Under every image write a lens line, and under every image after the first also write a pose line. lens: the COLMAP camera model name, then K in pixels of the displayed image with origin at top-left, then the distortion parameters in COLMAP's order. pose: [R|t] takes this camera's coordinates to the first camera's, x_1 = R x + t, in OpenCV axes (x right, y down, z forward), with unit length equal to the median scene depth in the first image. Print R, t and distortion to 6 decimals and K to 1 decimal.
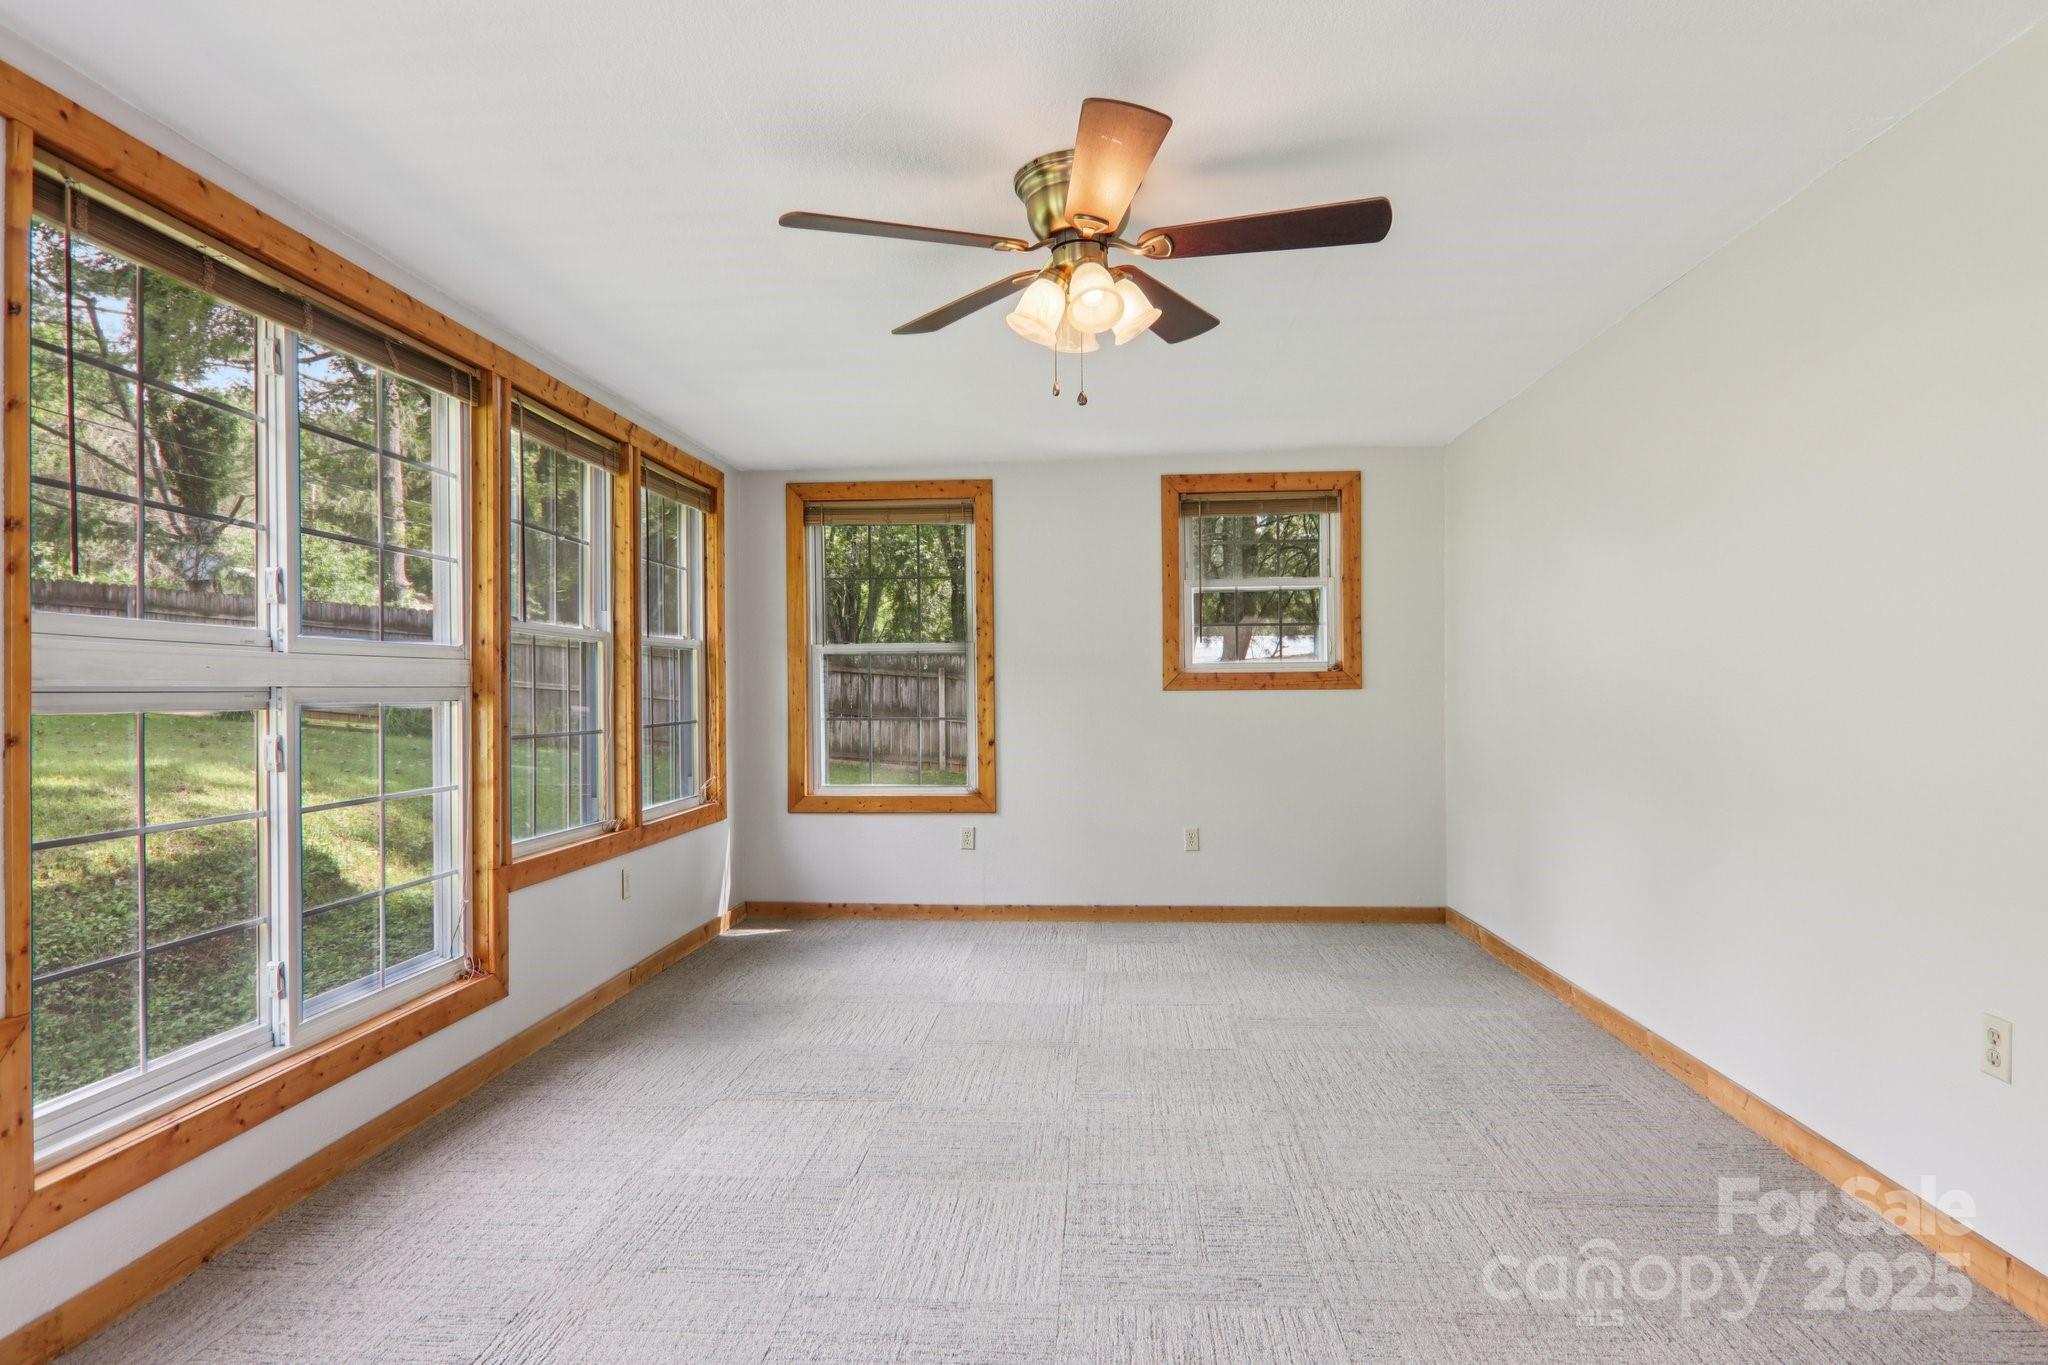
lens RADIAL K [[1161.9, 0, 1043.3], [0, 1161.9, 694.6], [0, 0, 1]] dist [0.004788, -0.004046]
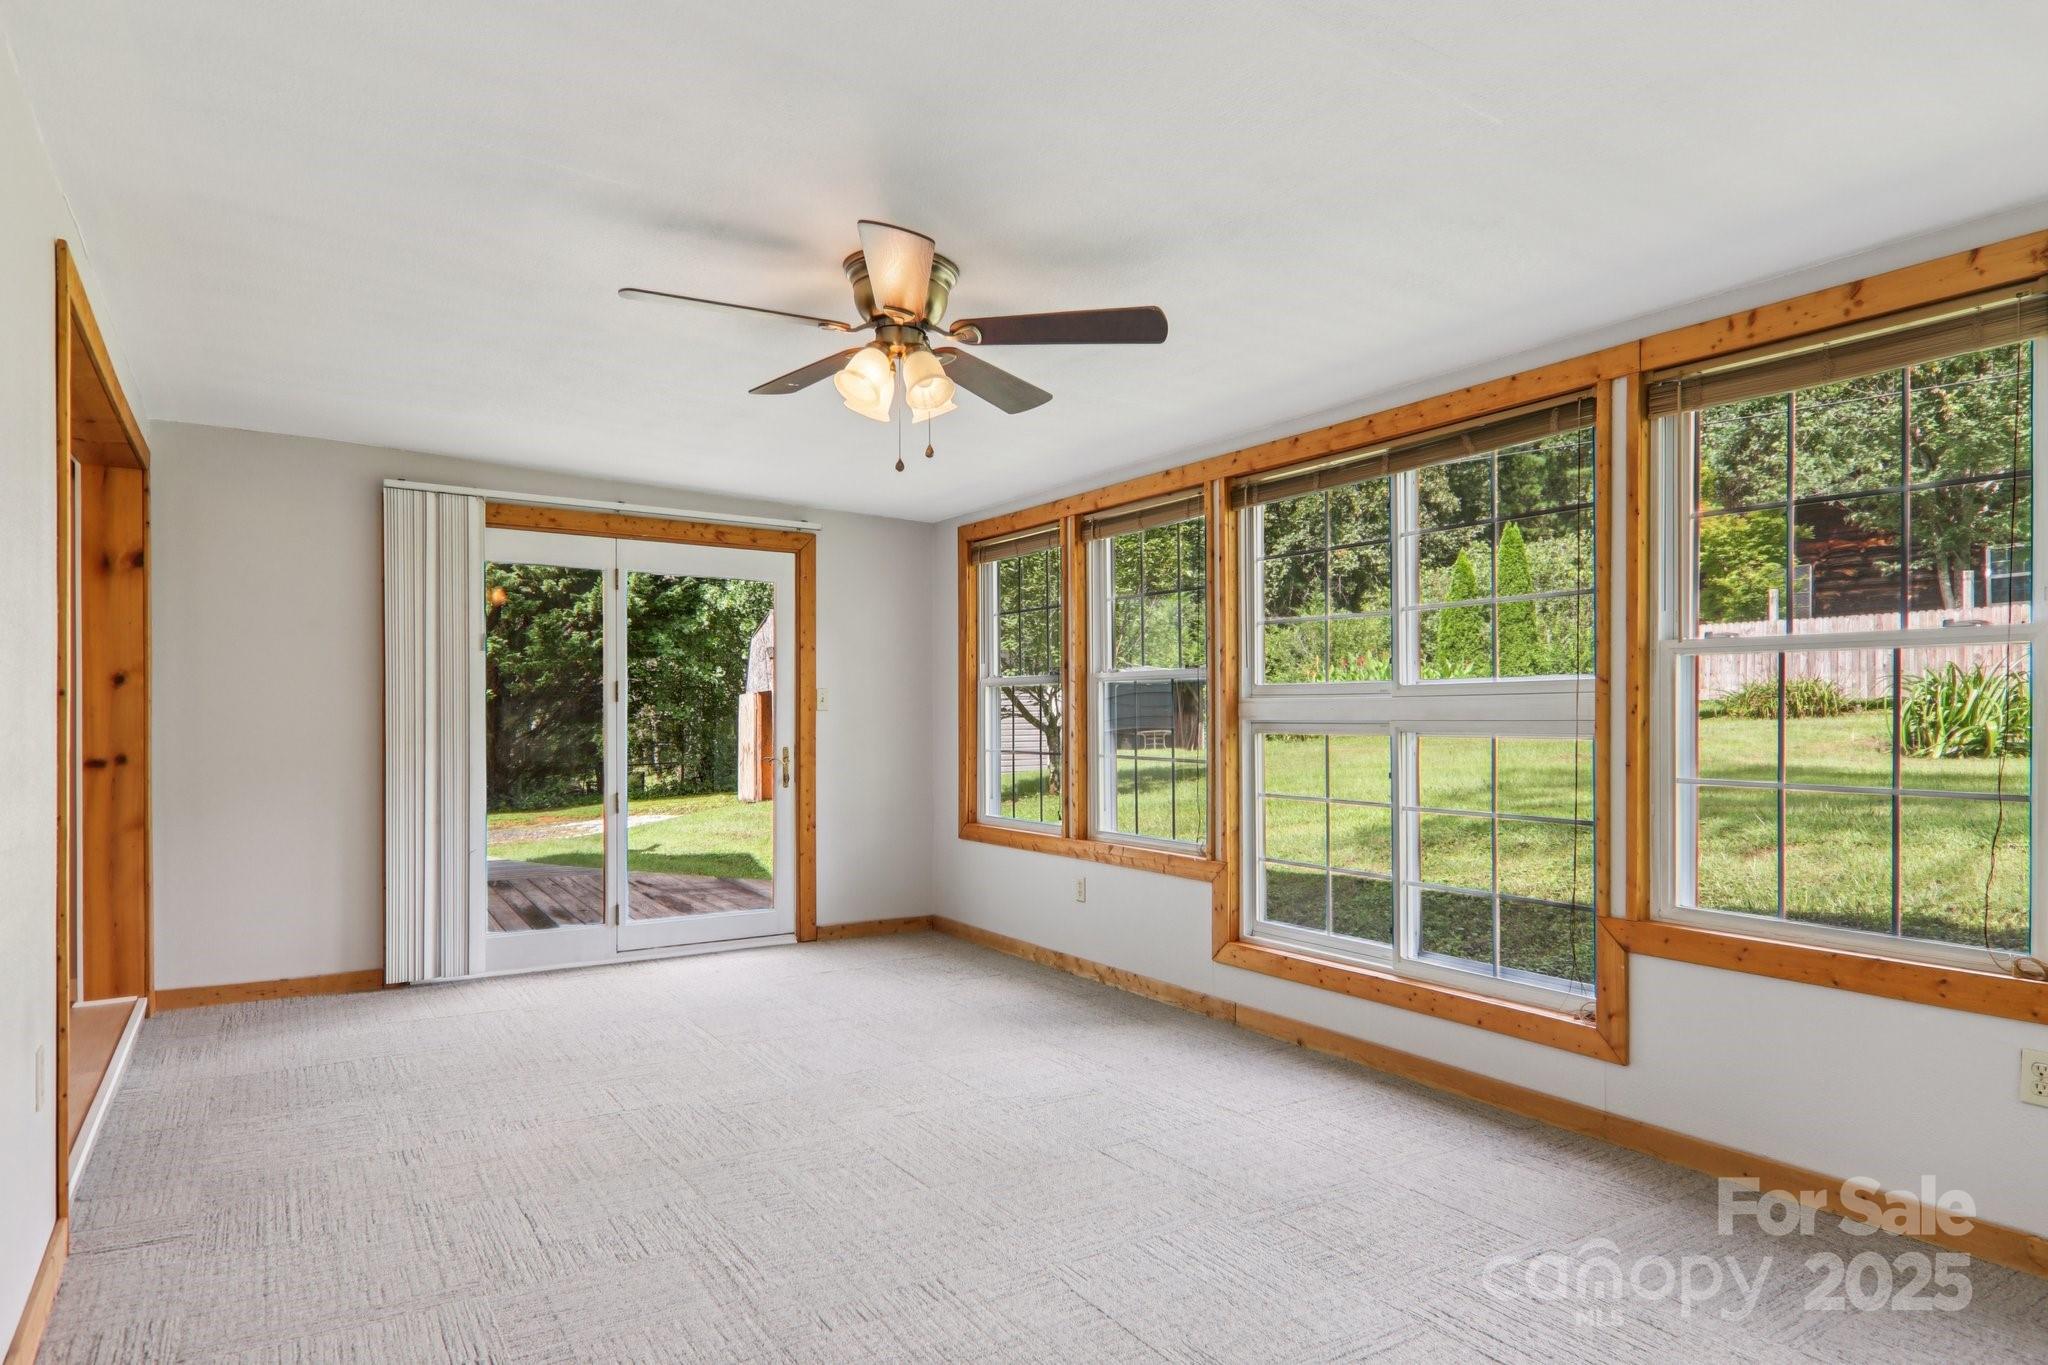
lens RADIAL K [[1186.7, 0, 1021.1], [0, 1186.7, 708.3], [0, 0, 1]] dist [0.031534, -0.024821]
pose [[-0.815160, 0.000210, -0.579236, 0.359530], [0.001019, 0.999999, -0.001072, -0.012279], [0.579235, -0.001464, -0.815159, 1.186128]]
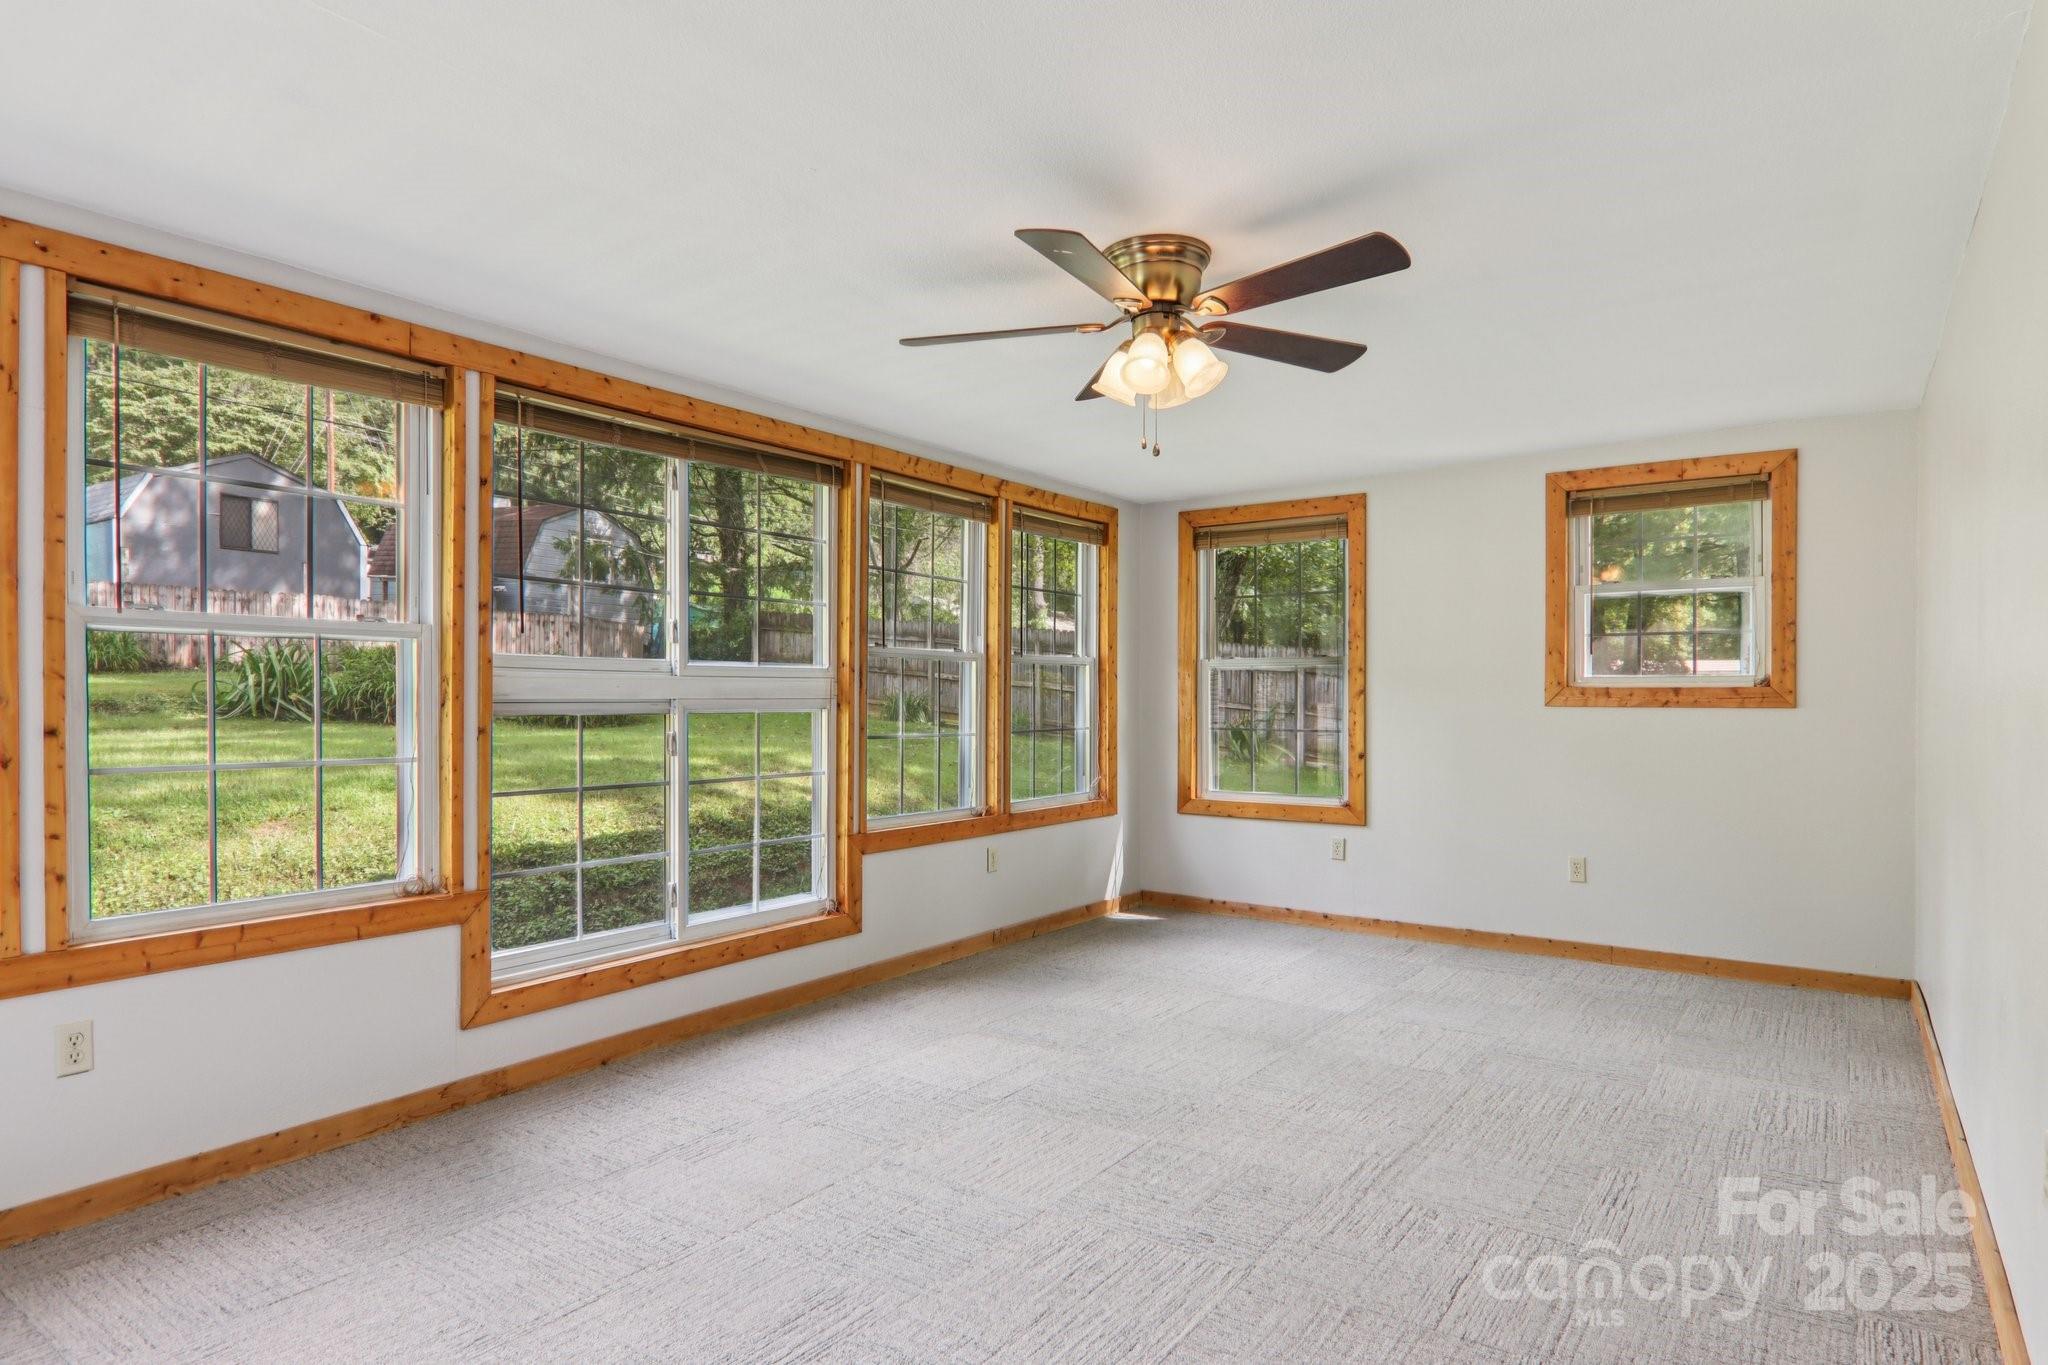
lens RADIAL K [[1186.7, 0, 1021.1], [0, 1186.7, 708.3], [0, 0, 1]] dist [0.031534, -0.024821]
pose [[0.849895, 0.014526, -0.526752, 0.320493], [-0.010673, 0.999889, 0.010353, -0.009276], [0.526844, -0.003177, 0.849956, -0.039789]]
